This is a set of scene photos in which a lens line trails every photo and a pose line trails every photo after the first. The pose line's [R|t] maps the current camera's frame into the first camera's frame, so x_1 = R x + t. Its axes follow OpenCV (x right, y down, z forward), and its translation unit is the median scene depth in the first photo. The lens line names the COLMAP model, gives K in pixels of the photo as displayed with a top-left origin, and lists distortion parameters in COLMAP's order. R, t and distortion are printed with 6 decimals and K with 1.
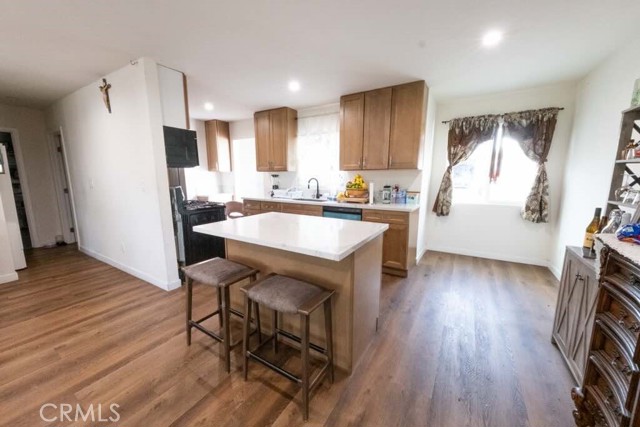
lens RADIAL K [[237.1, 0, 320.5], [0, 237.1, 216.2], [0, 0, 1]] dist [0.004027, -0.000493]
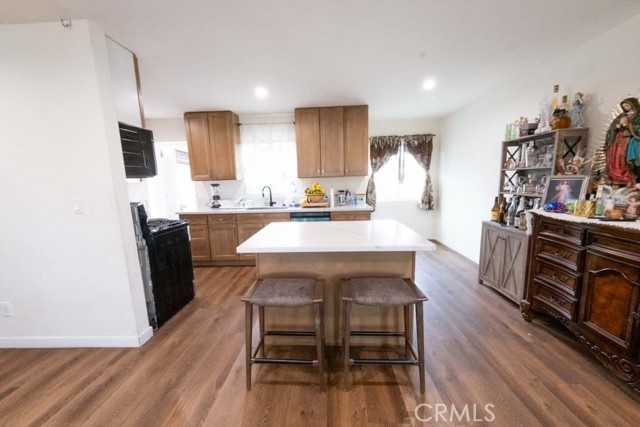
lens RADIAL K [[222.2, 0, 319.9], [0, 222.2, 216.6], [0, 0, 1]] dist [0.006346, -0.001048]
pose [[0.875443, -0.101463, 0.472552, -0.337072], [0.108895, 0.993985, 0.011683, -0.023466], [-0.470895, 0.041231, 0.881225, 0.087676]]
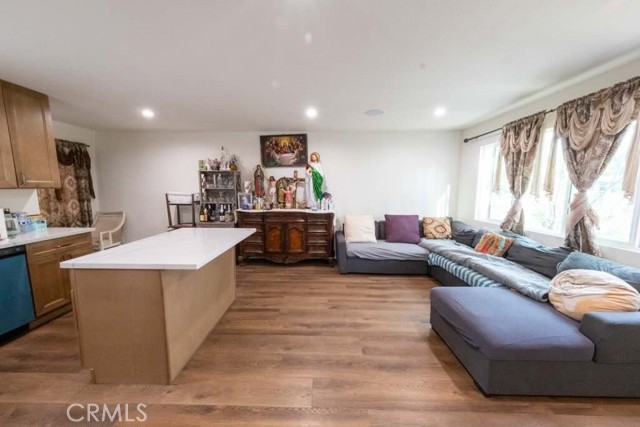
lens RADIAL K [[222.2, 0, 317.8], [0, 222.2, 212.0], [0, 0, 1]] dist [0.006346, -0.001048]
pose [[-0.512187, -0.088750, 0.854277, -0.748124], [0.144936, 0.971451, 0.187820, -0.113351], [-0.846557, 0.220014, -0.484701, 0.521714]]
